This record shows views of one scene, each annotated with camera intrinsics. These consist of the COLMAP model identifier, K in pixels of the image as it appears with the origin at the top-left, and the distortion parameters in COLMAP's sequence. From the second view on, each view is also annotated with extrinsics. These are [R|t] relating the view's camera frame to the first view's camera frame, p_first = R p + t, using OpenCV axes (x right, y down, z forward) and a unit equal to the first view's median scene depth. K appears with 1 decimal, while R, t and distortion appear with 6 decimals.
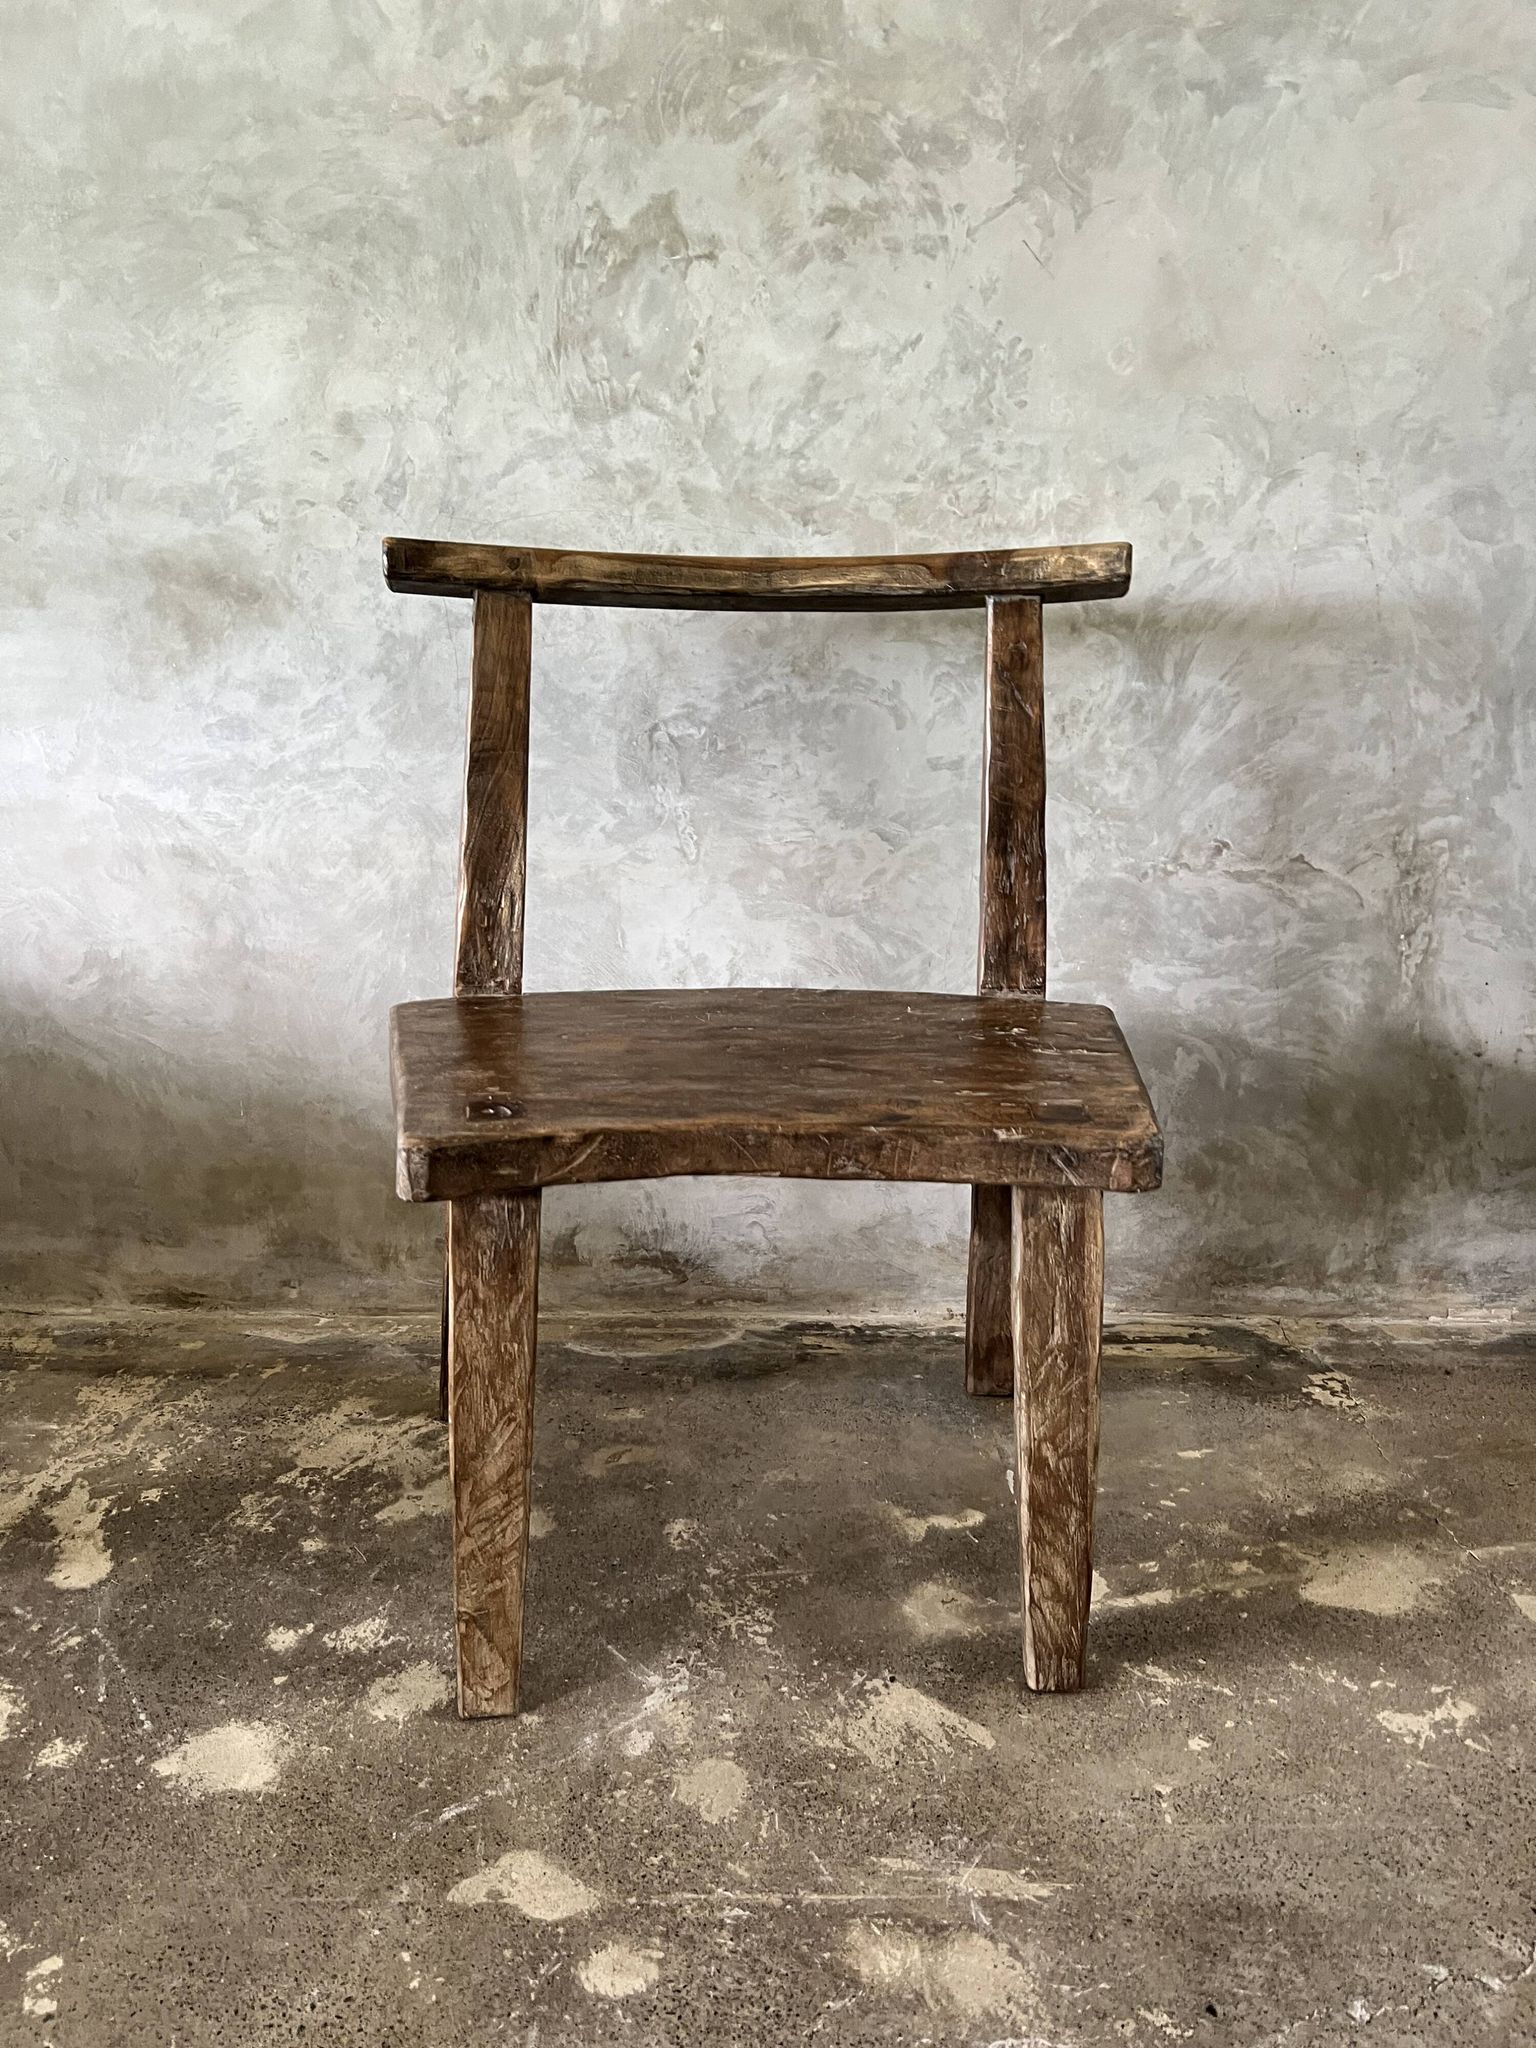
lens RADIAL K [[1562.4, 0, 750.9], [0, 1562.4, 1048.1], [0, 0, 1]] dist [0.034015, -0.042753]
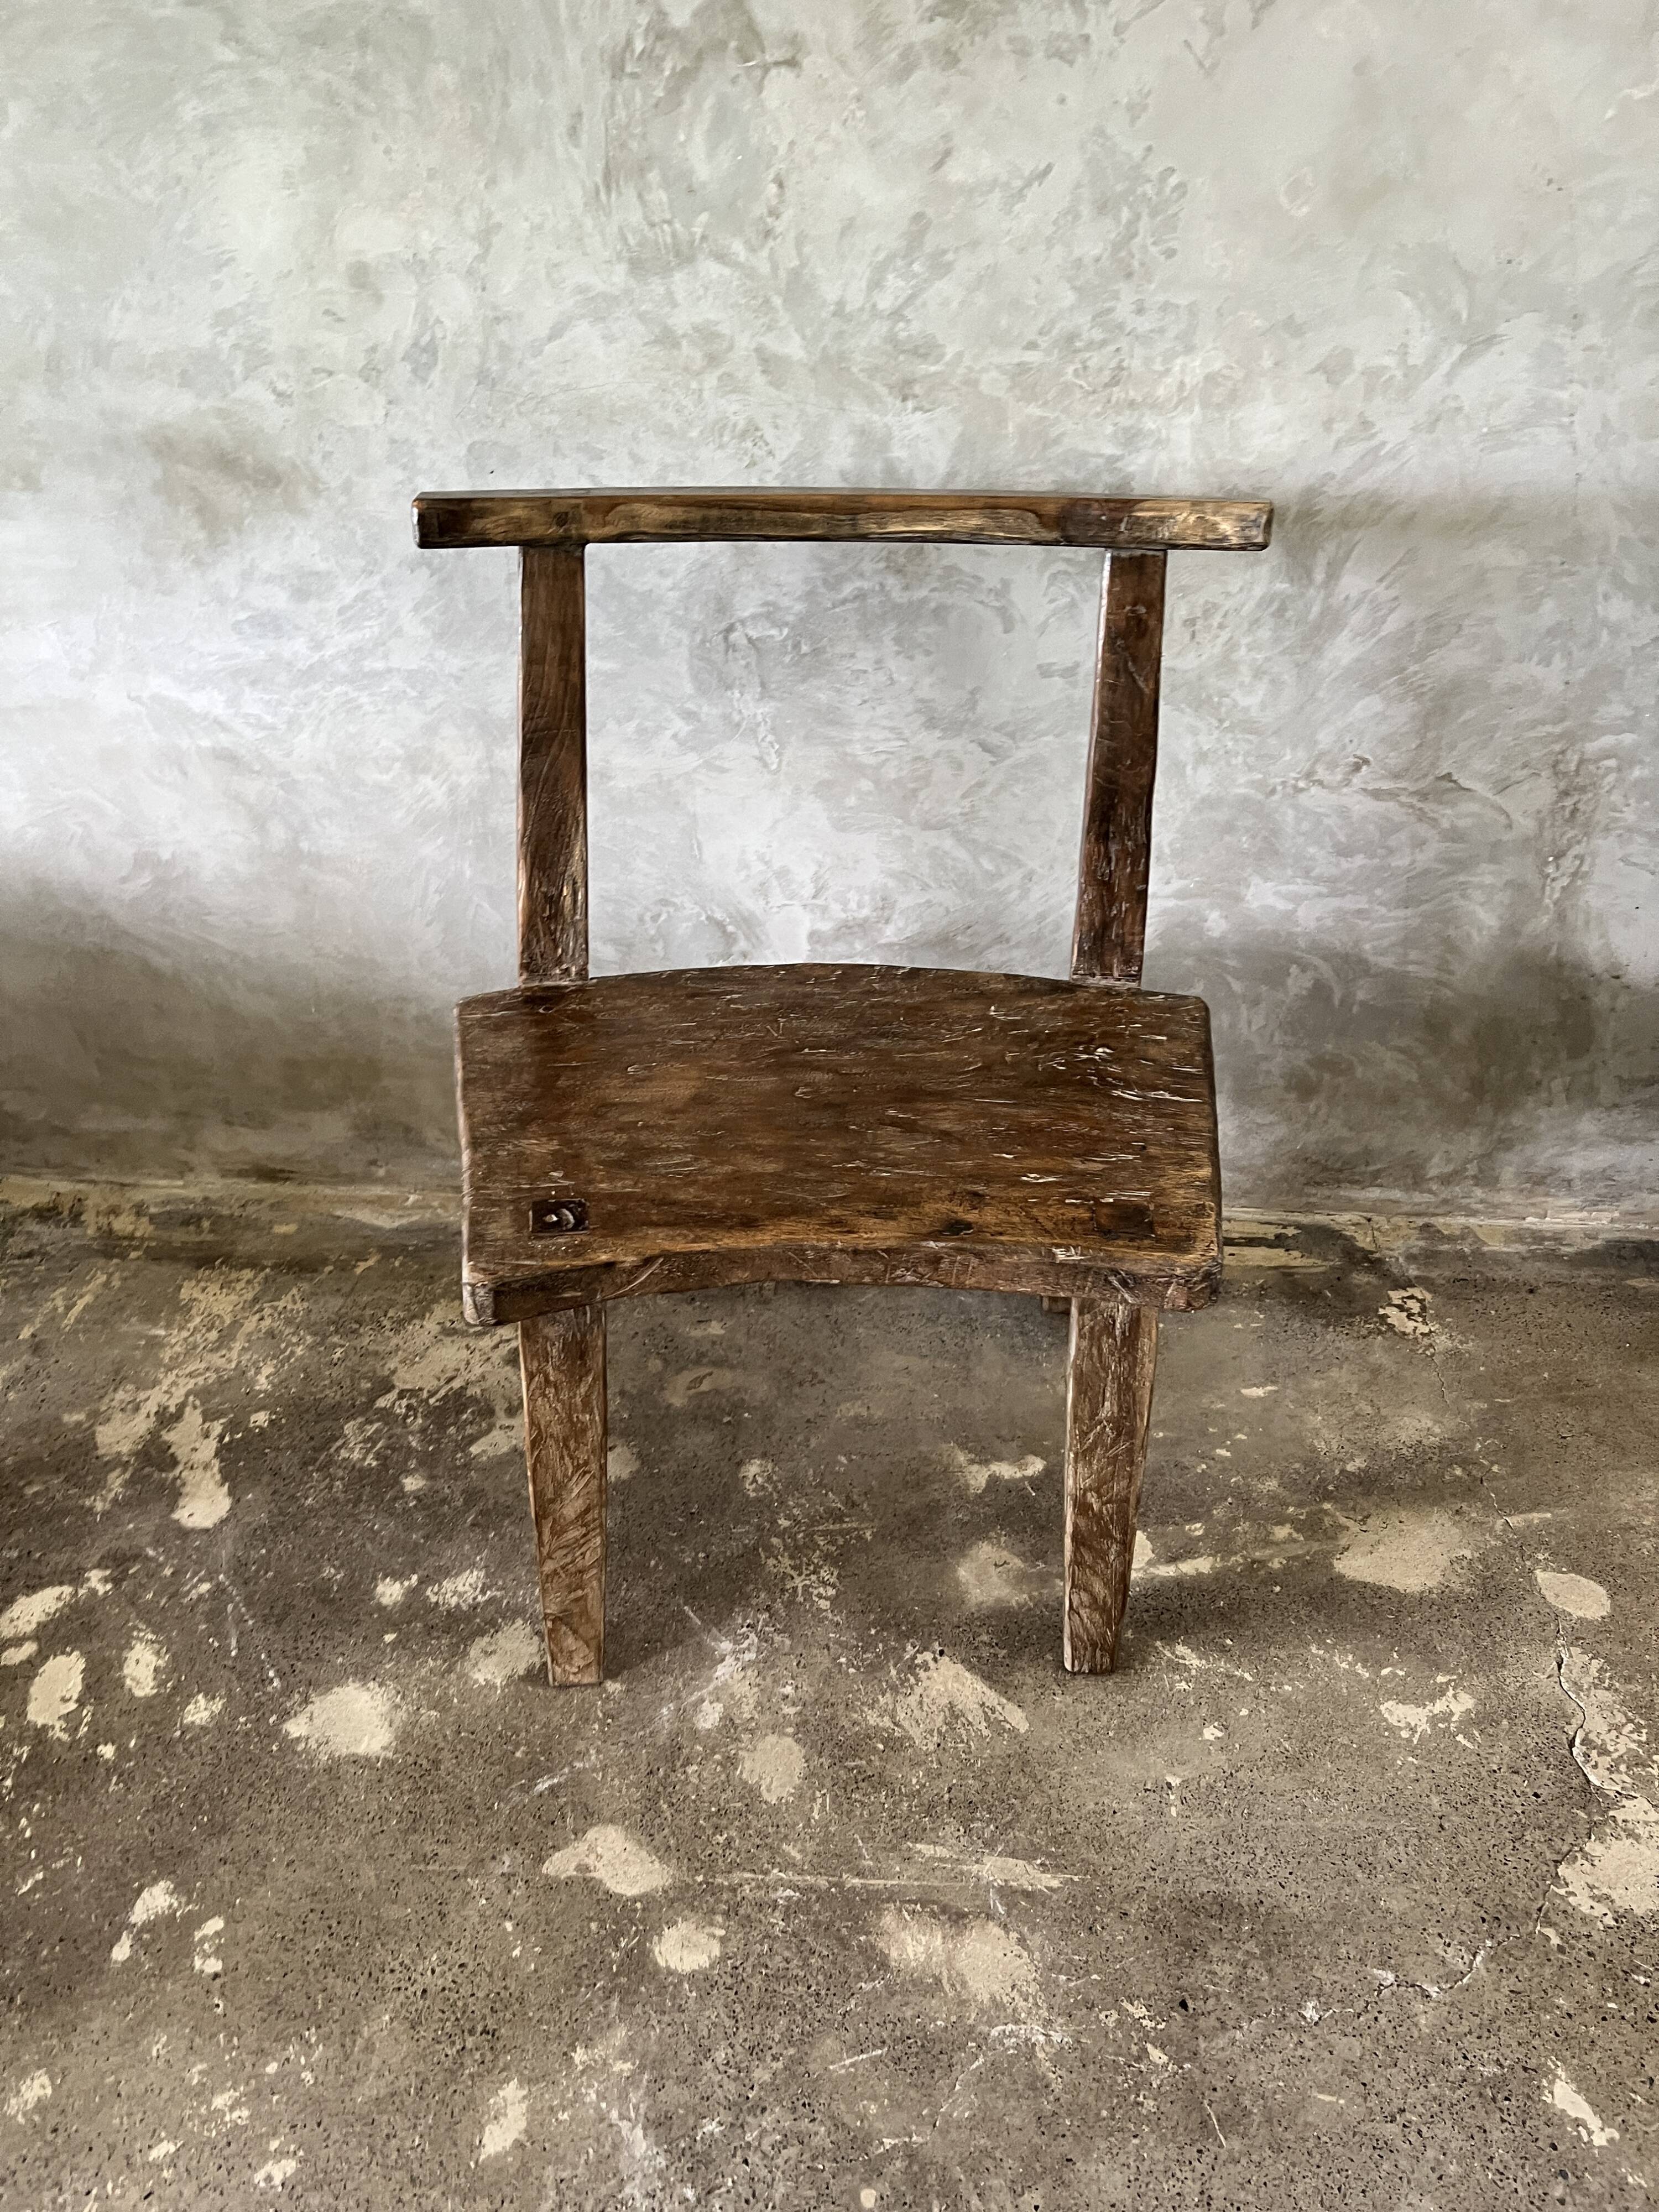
lens RADIAL K [[1687.5, 0, 809.1], [0, 1687.5, 1138.2], [0, 0, 1]] dist [0.034015, -0.042753]
pose [[0.999021, 0.022545, -0.038050, 0.027820], [-0.008744, 0.944024, 0.329761, -0.264653], [0.043355, -0.329106, 0.943297, -0.002985]]
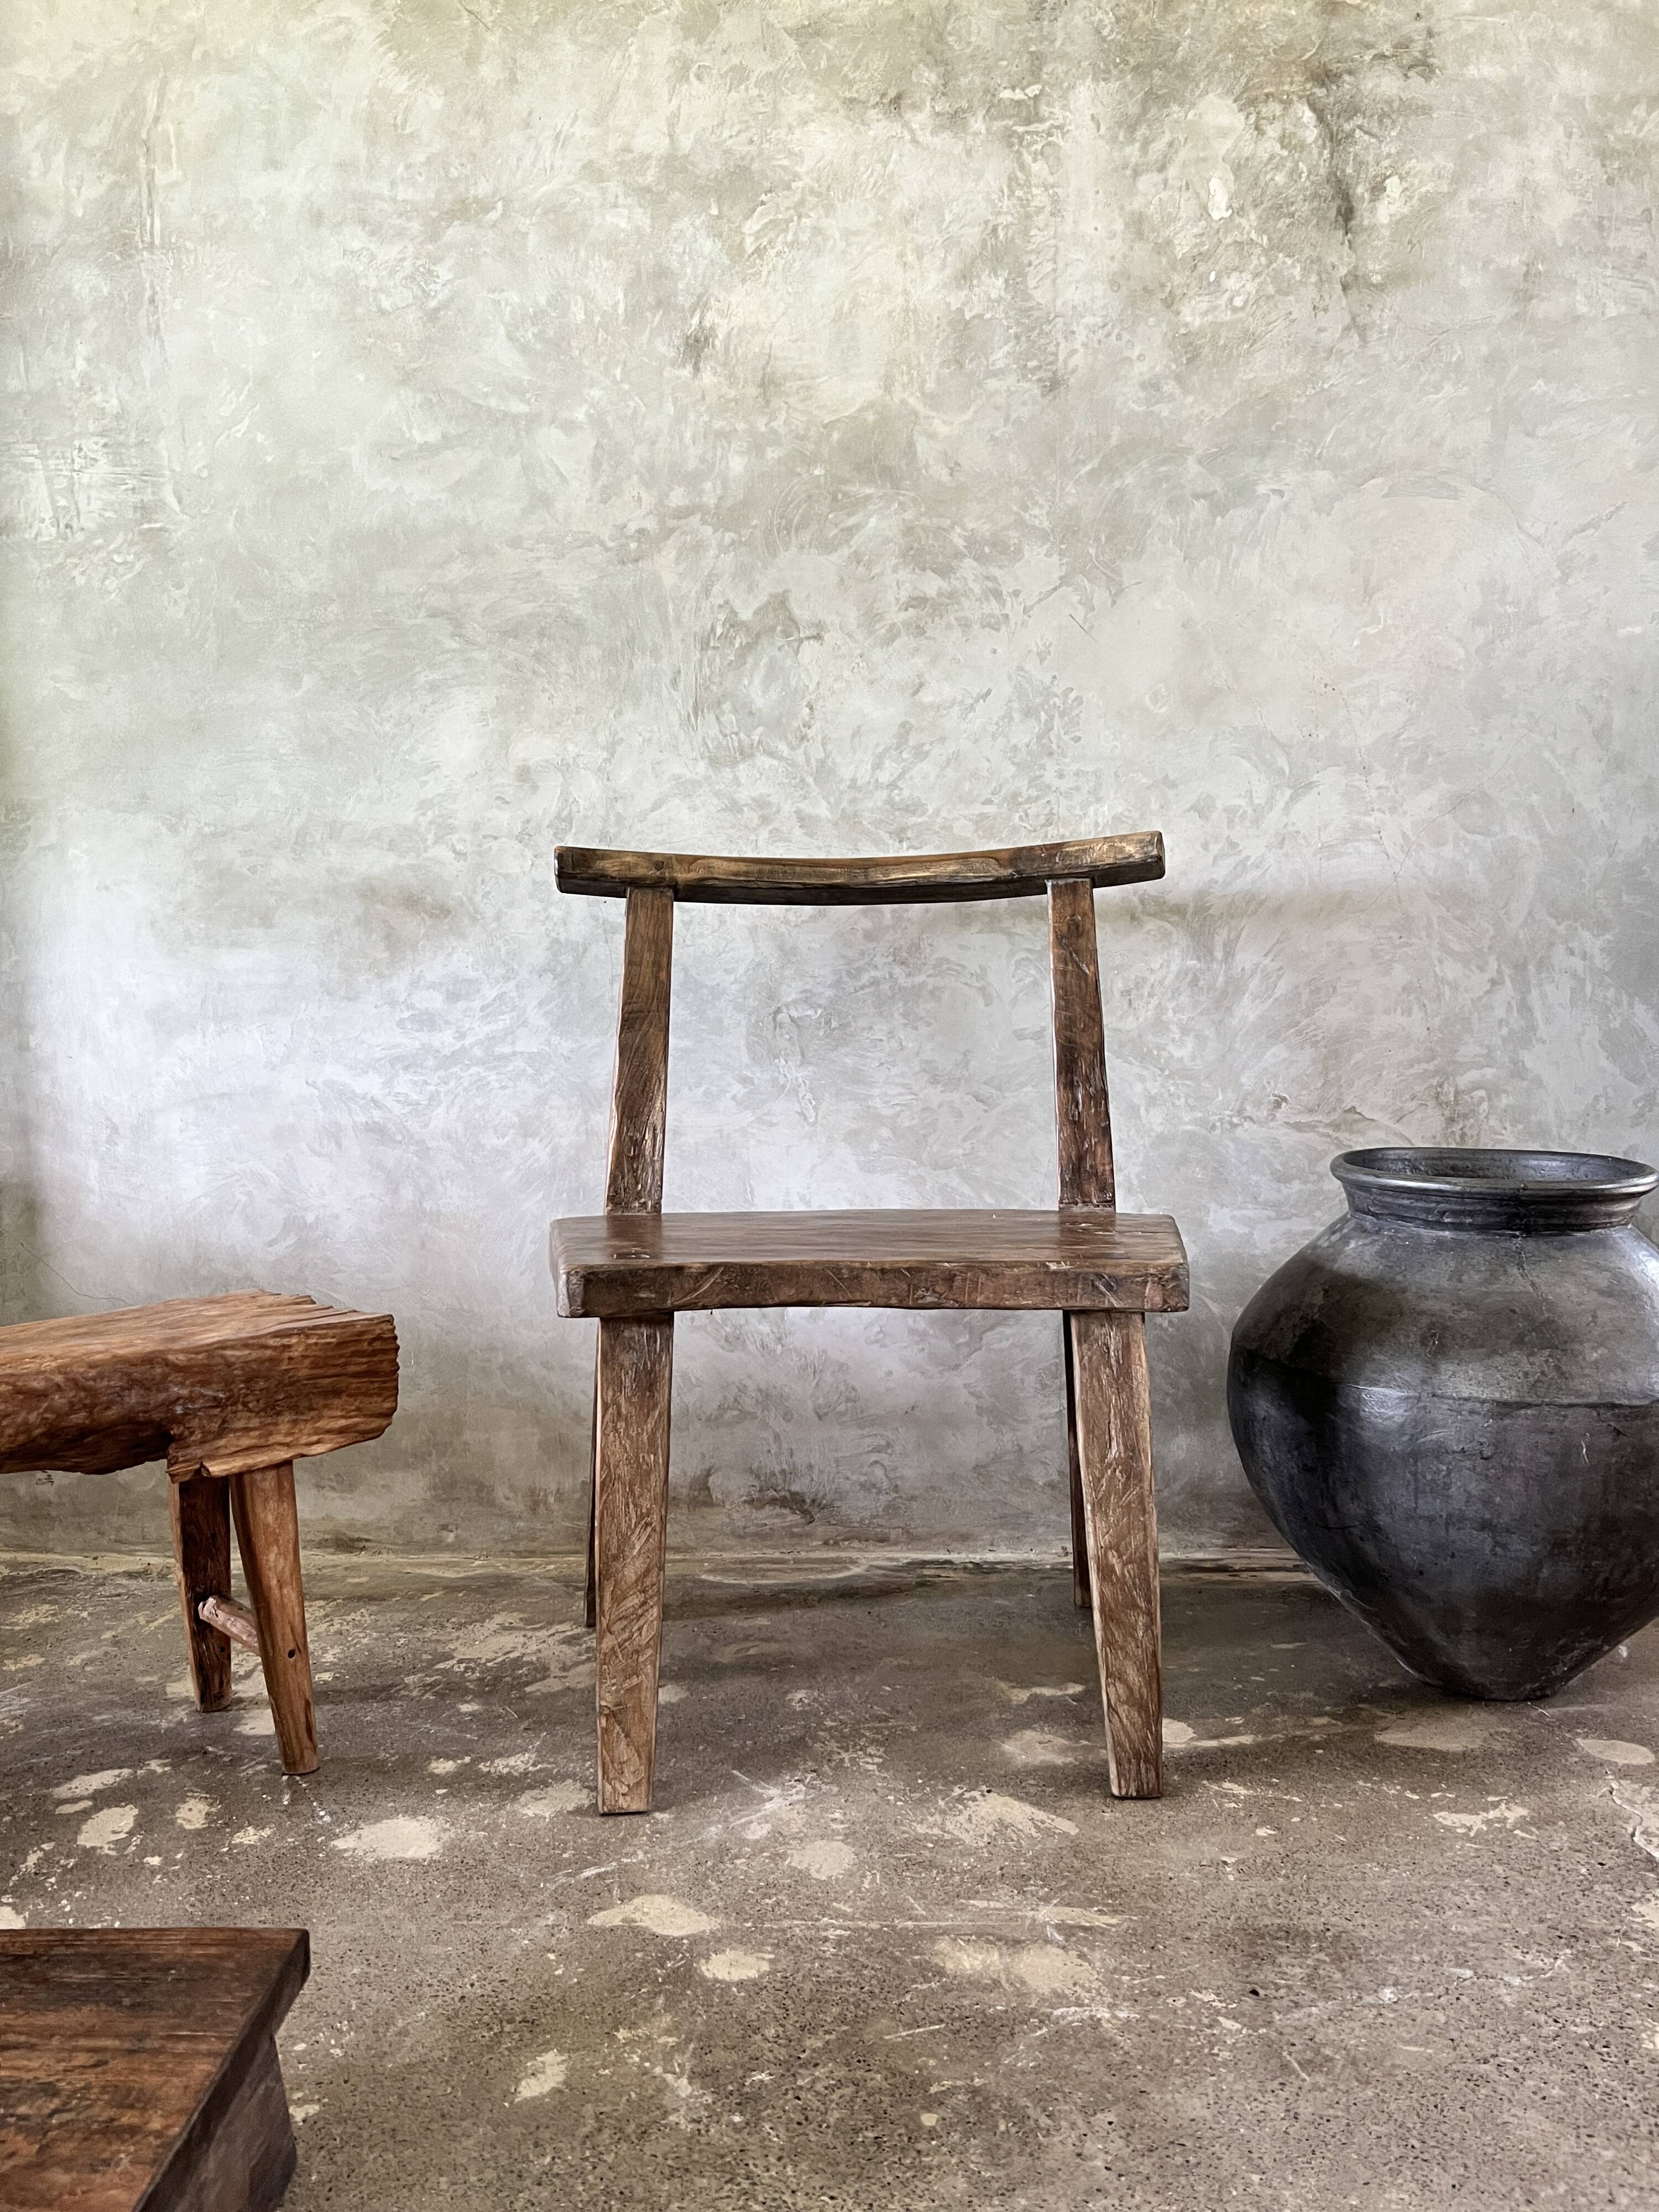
lens RADIAL K [[1687.5, 0, 821.0], [0, 1687.5, 1128.4], [0, 0, 1]] dist [0.034015, -0.042753]
pose [[0.998202, -0.024921, -0.054507, 0.039420], [0.012261, 0.975128, -0.221303, 0.169531], [0.058666, 0.220237, 0.973681, -0.215980]]
